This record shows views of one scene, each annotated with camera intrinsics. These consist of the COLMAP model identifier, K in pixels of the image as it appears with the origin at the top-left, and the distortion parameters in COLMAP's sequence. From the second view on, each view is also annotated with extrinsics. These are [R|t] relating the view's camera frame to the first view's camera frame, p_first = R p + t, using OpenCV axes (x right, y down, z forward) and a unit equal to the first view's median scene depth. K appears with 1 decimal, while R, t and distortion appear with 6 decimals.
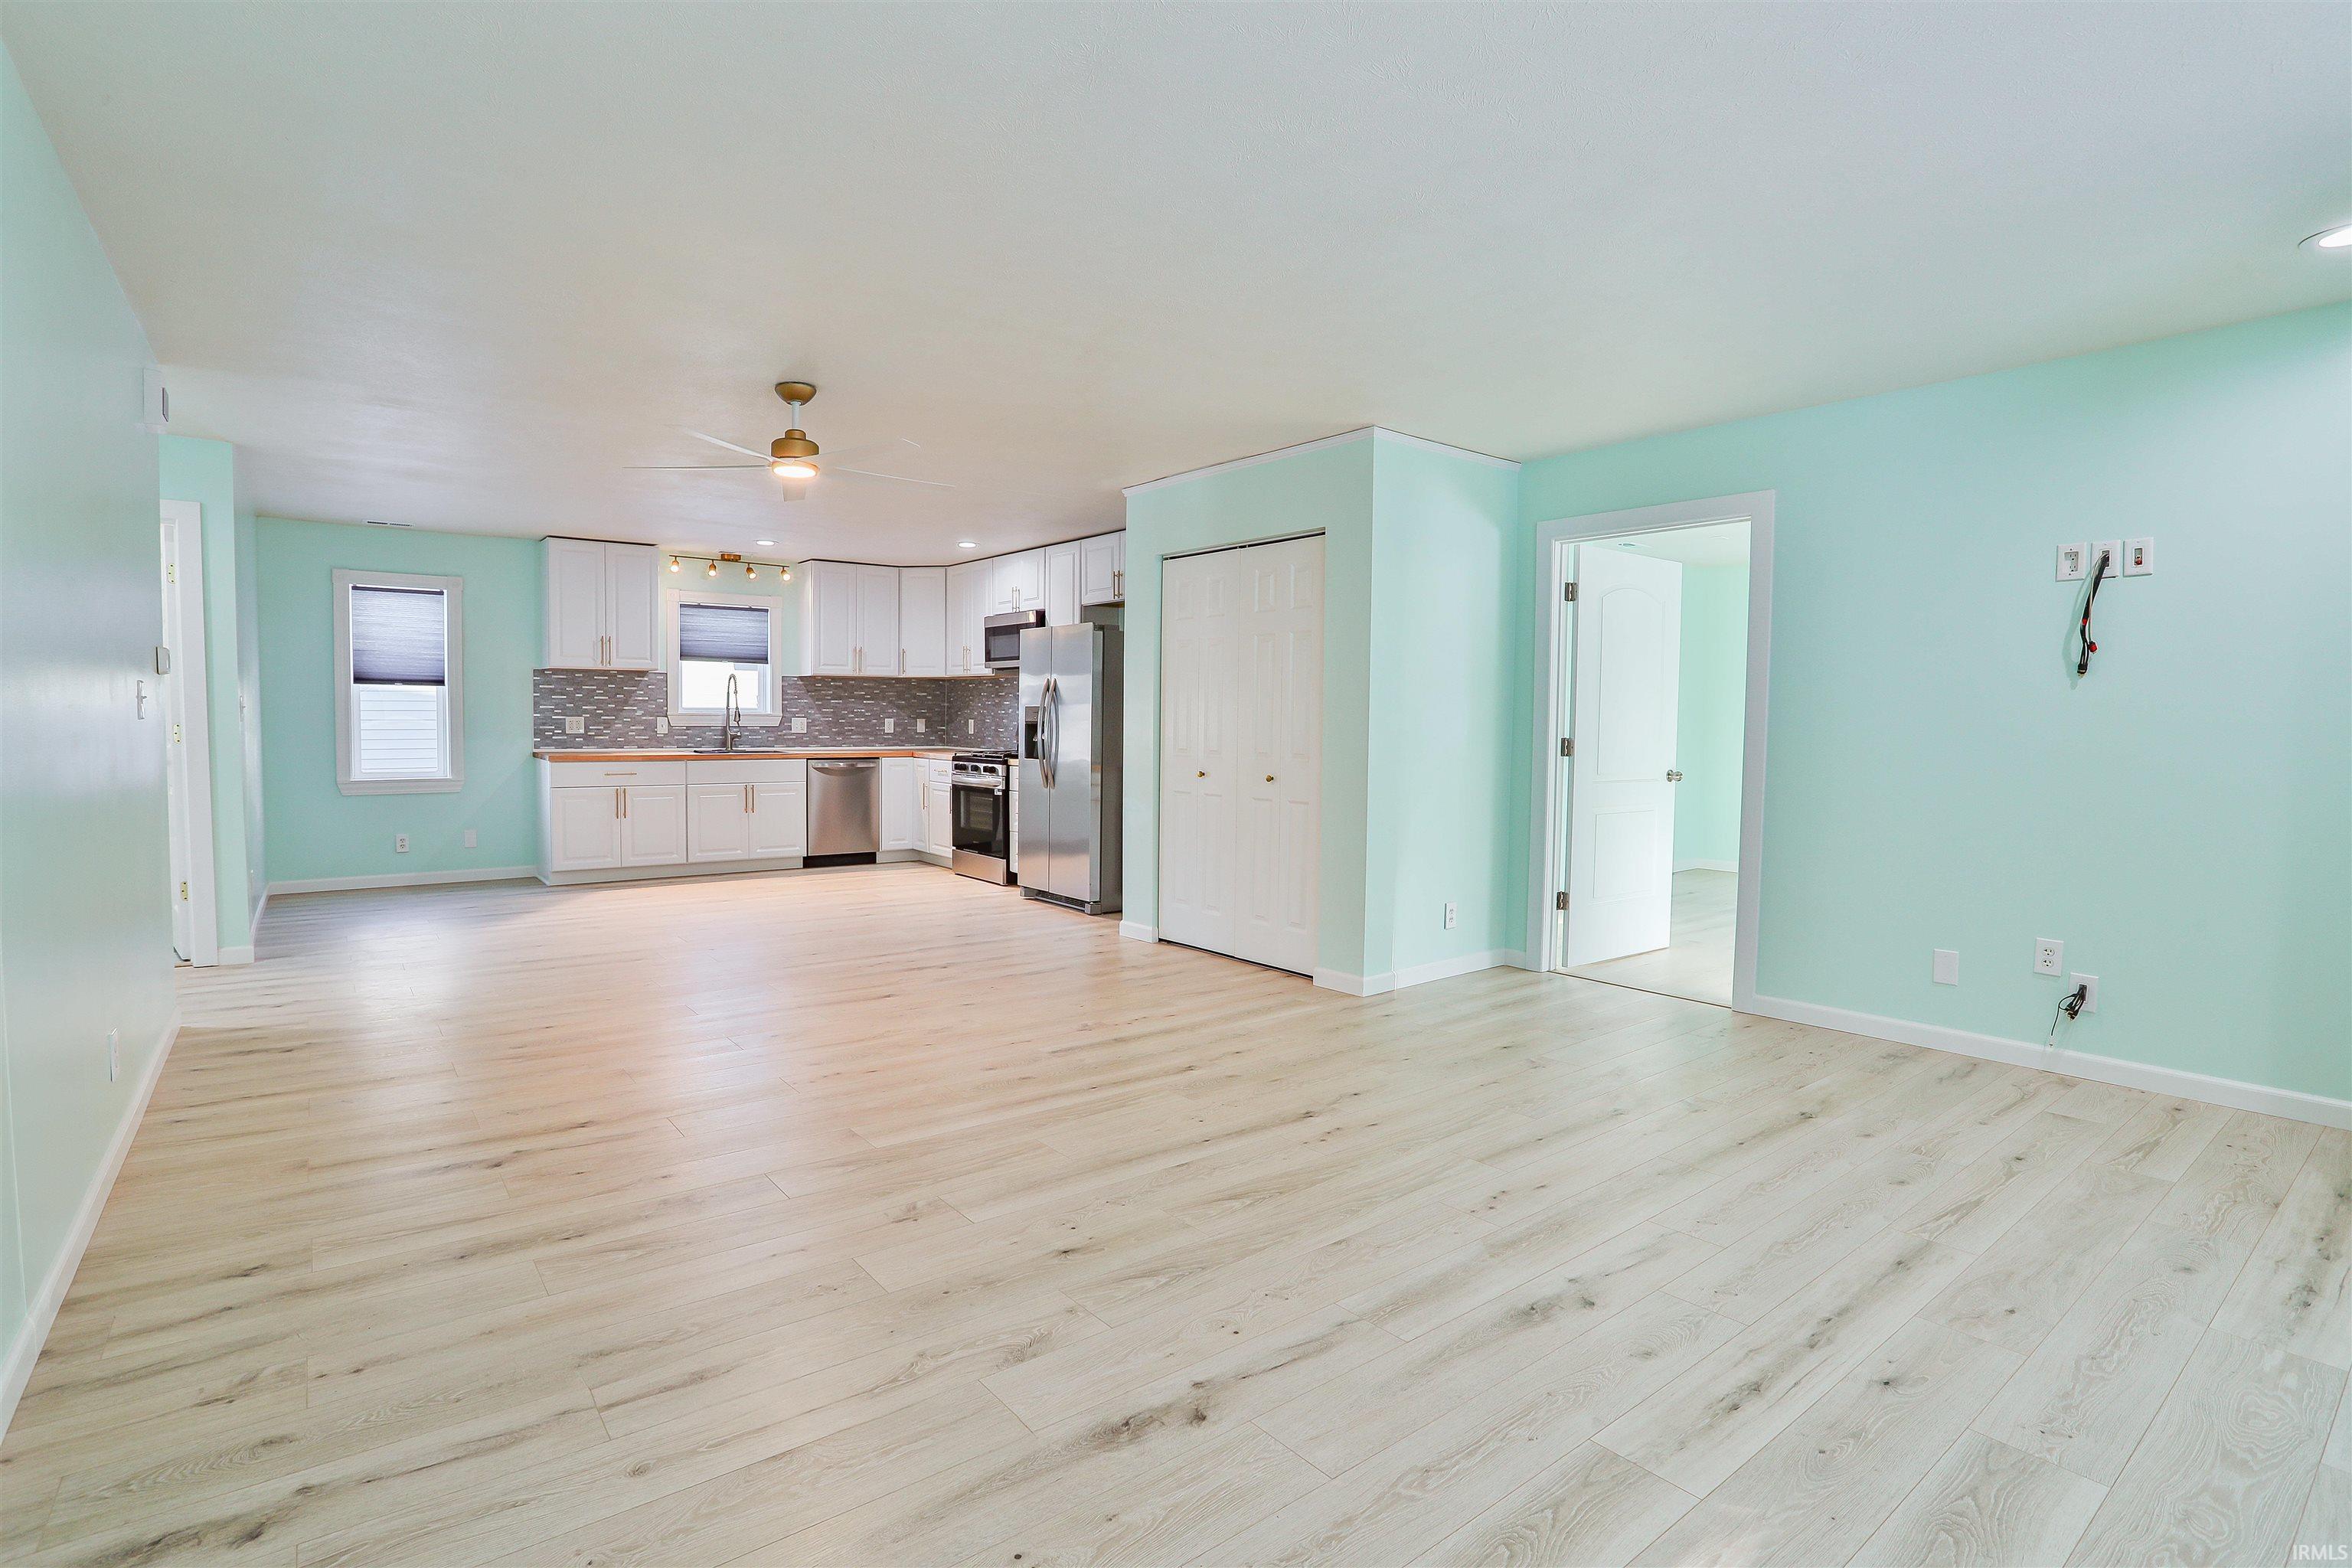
lens RADIAL K [[1156.5, 0, 1142.3], [0, 1156.5, 778.8], [0, 0, 1]] dist [-0.049383, 0.012840]
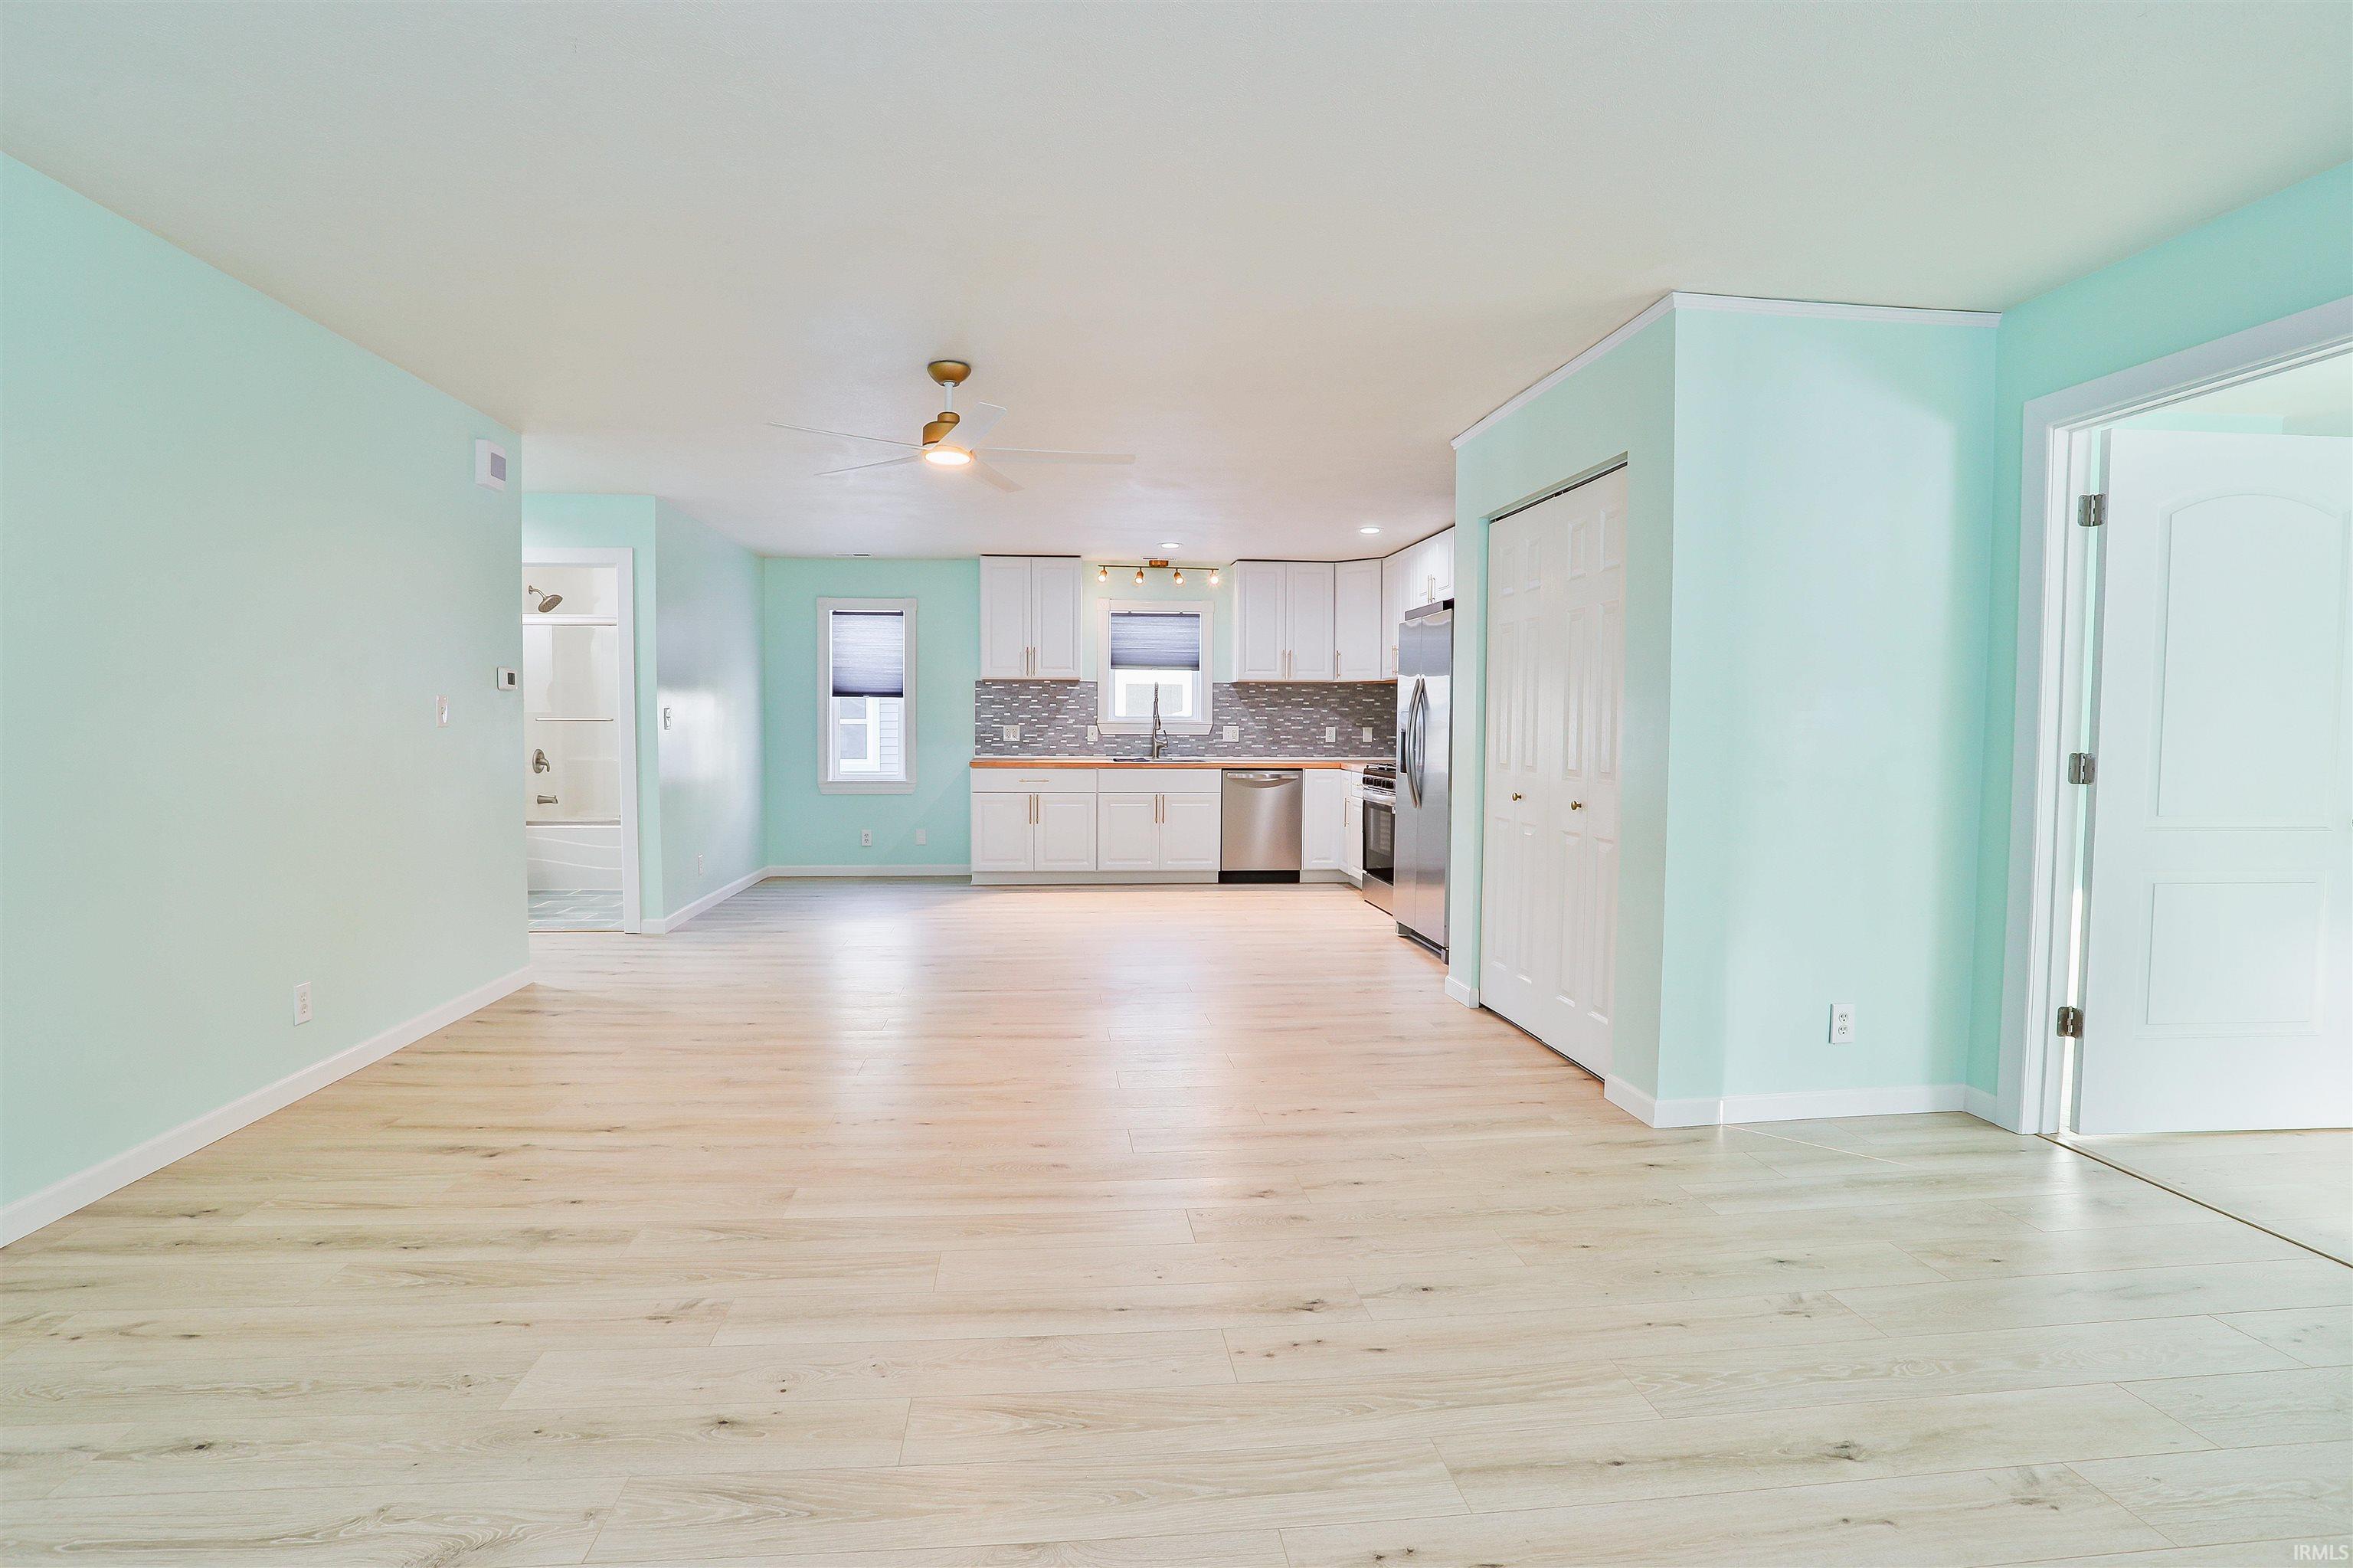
lens RADIAL K [[1157.0, 0, 1173.7], [0, 1157.0, 766.4], [0, 0, 1]] dist [-0.049383, 0.012840]
pose [[0.849960, 0.014592, -0.526645, 0.211545], [-0.025686, 0.999575, -0.013760, -0.005962], [0.526220, 0.025223, 0.849974, 0.190186]]
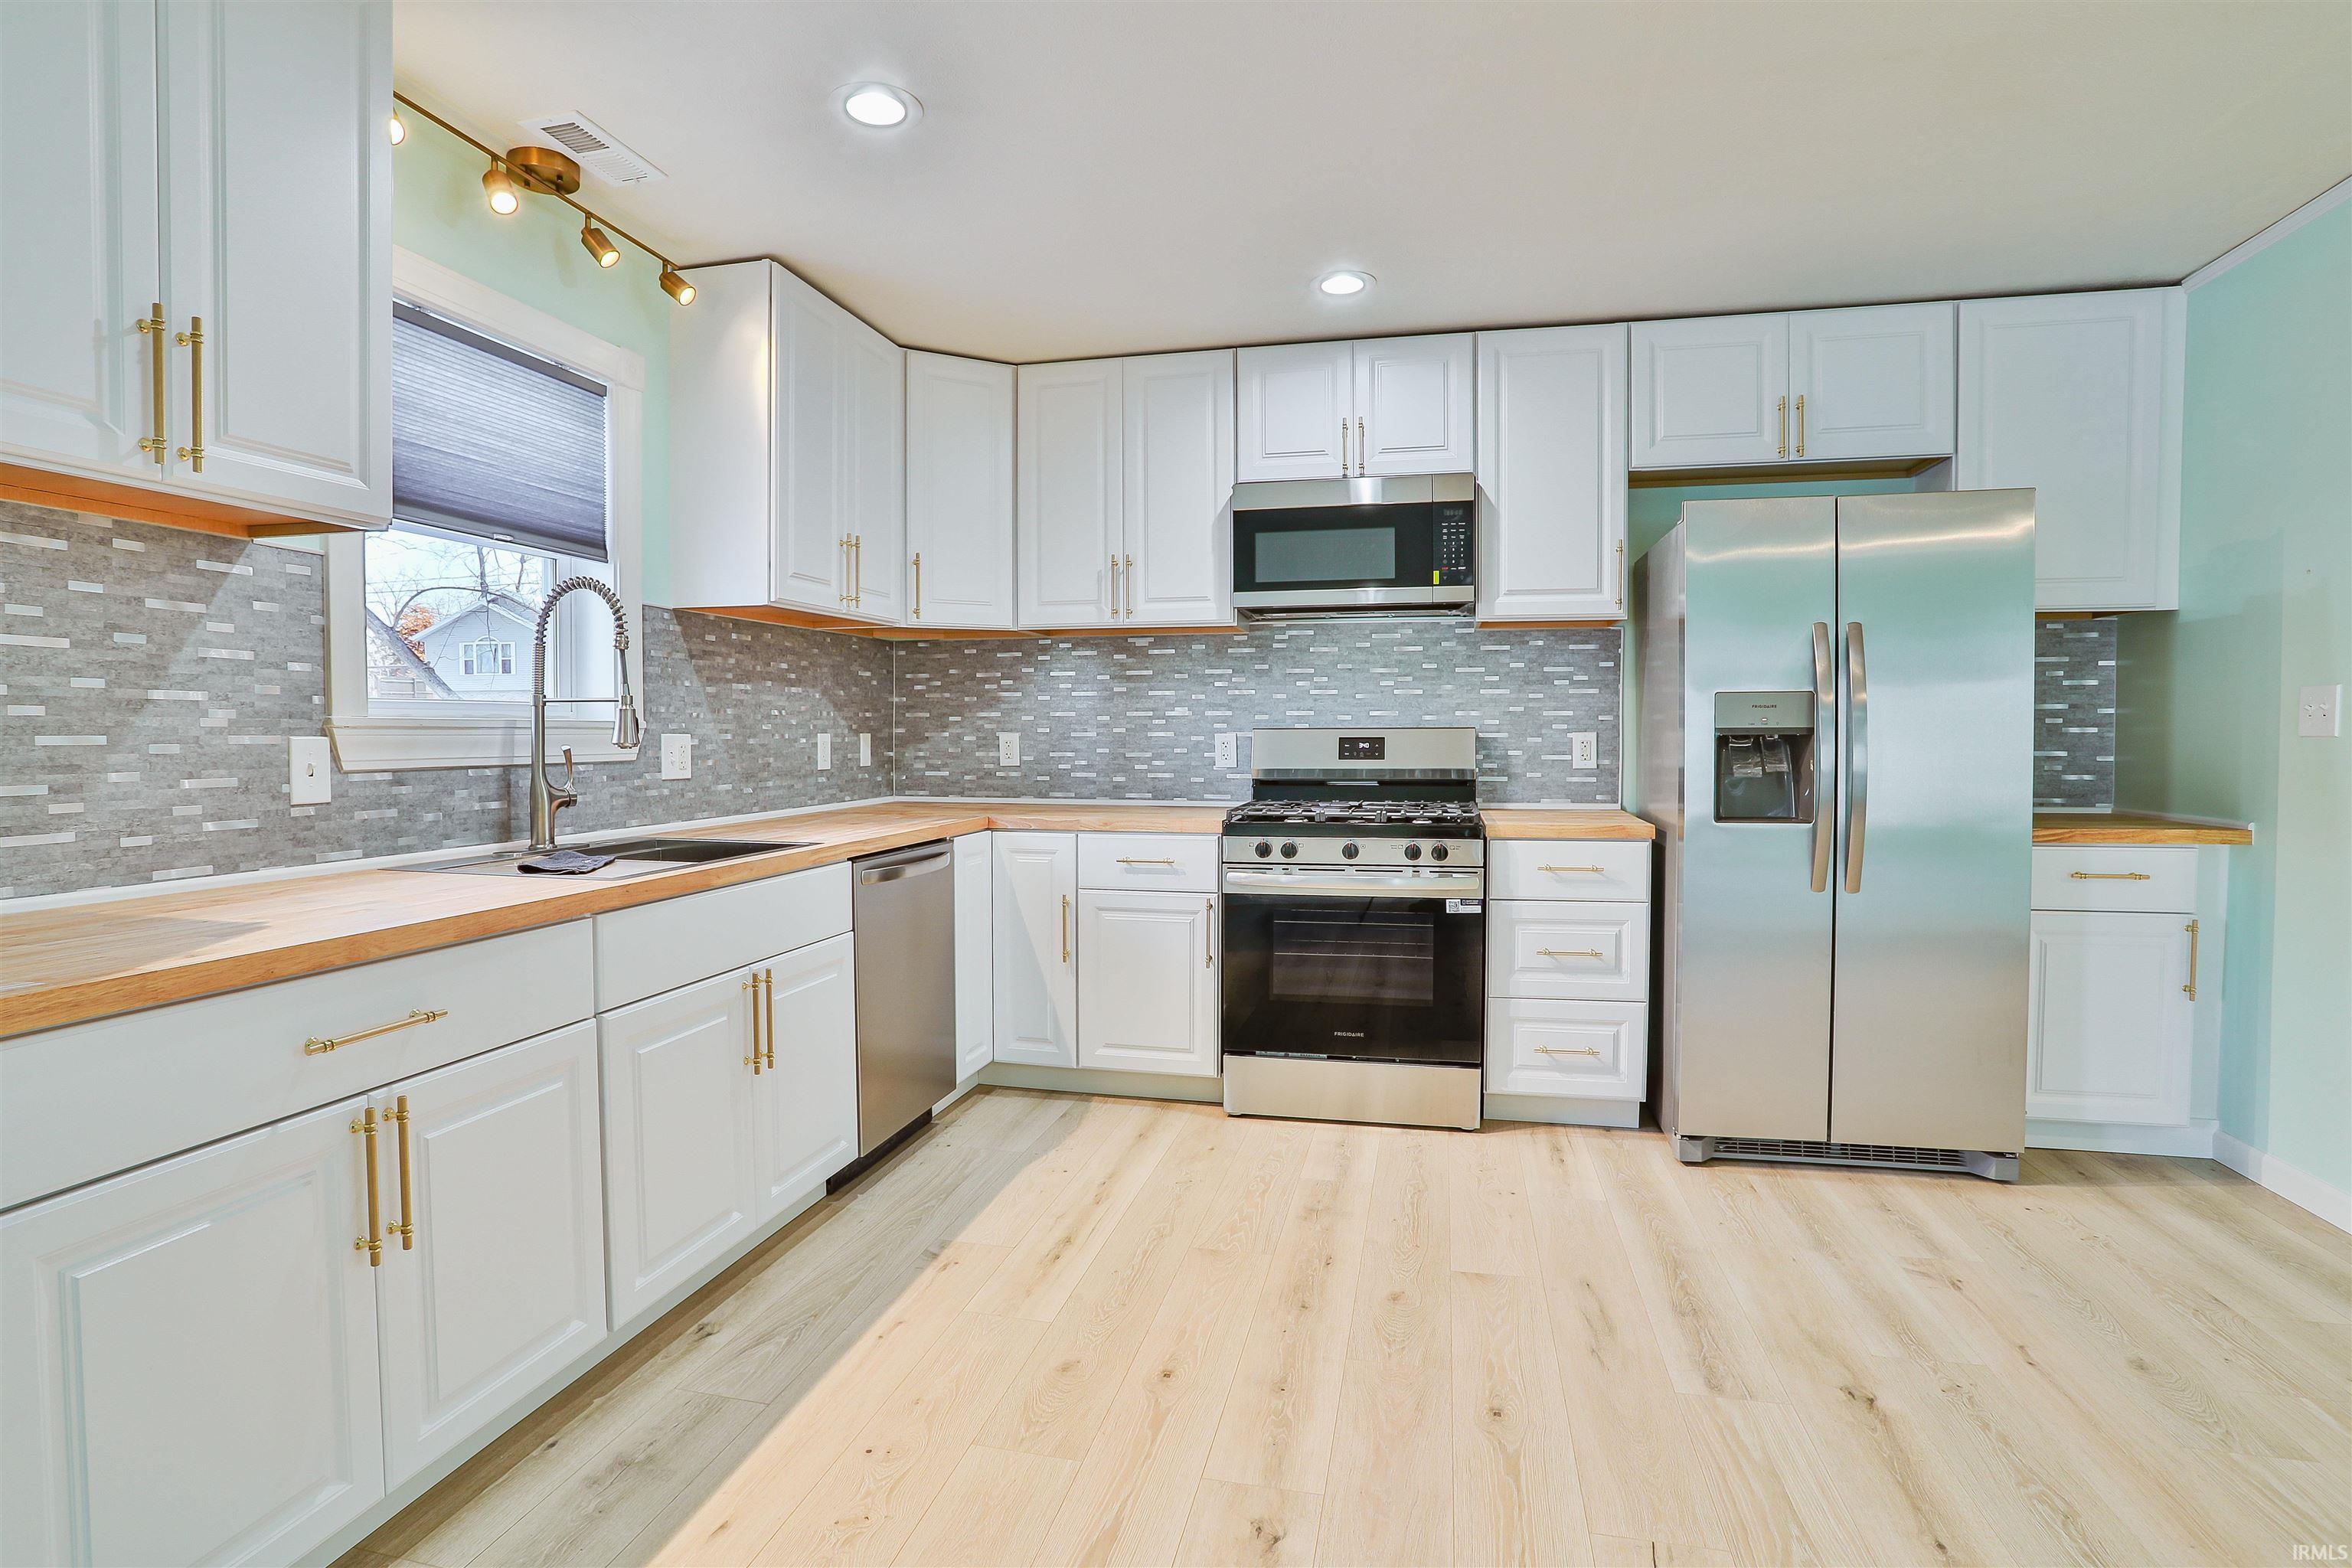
lens RADIAL K [[1156.5, 0, 1164.0], [0, 1156.5, 780.2], [0, 0, 1]] dist [-0.049383, 0.012840]
pose [[0.773374, -0.040265, 0.632670, -0.493669], [0.047745, 0.998846, 0.005207, -0.042558], [-0.632150, 0.026180, 0.774404, 0.806855]]
